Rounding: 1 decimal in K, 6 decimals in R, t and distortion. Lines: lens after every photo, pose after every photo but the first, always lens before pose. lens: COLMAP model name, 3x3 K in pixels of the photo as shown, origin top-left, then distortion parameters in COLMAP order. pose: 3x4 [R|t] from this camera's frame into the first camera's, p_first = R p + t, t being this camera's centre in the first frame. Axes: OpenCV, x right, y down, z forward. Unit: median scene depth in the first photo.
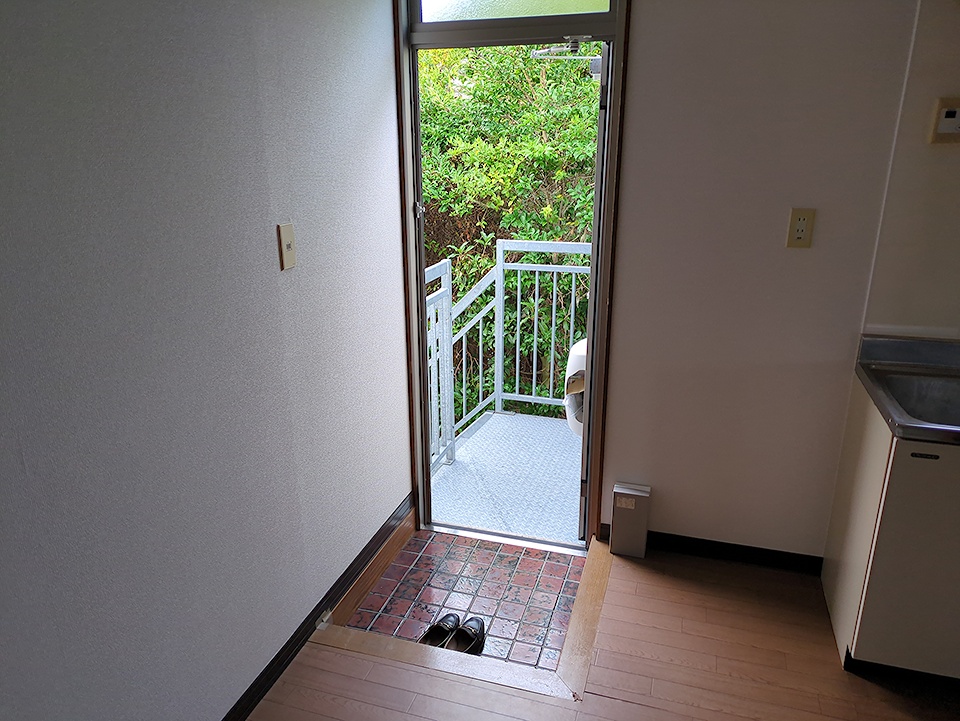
lens RADIAL K [[717.0, 0, 477.2], [0, 717.0, 376.8], [0, 0, 1]] dist [0.052882, -0.041045]
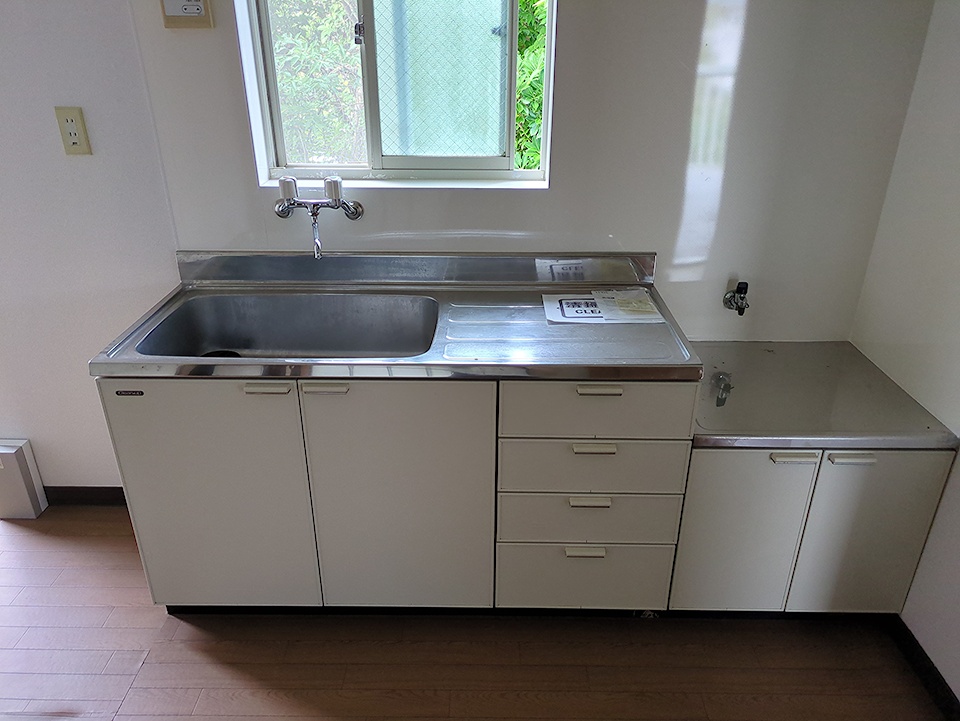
lens RADIAL K [[717.0, 0, 477.2], [0, 717.0, 376.8], [0, 0, 1]] dist [0.052882, -0.041045]
pose [[0.962089, -0.119059, 0.245378, 0.670231], [0.084550, 0.985562, 0.146695, -0.005727], [-0.259301, -0.120386, 0.958264, 0.020311]]
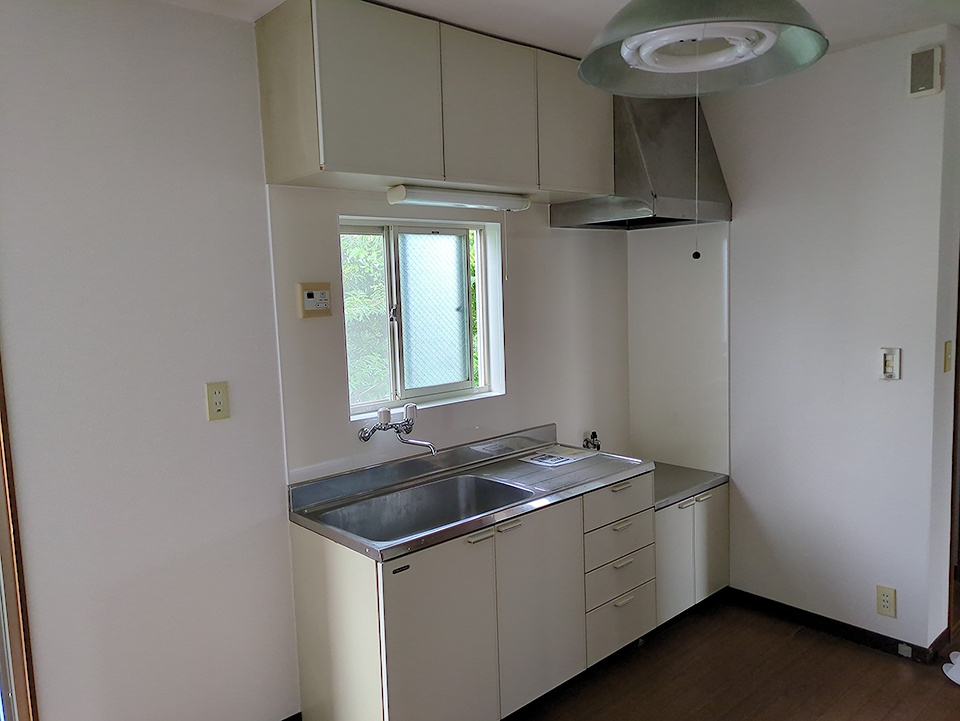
lens RADIAL K [[725.3, 0, 472.1], [0, 725.3, 361.9], [0, 0, 1]] dist [0.060400, -0.053041]
pose [[0.514301, -0.104321, 0.851241, -0.247805], [0.302561, 0.950823, -0.066275, -0.081297], [-0.802466, 0.291638, 0.520572, 0.157160]]
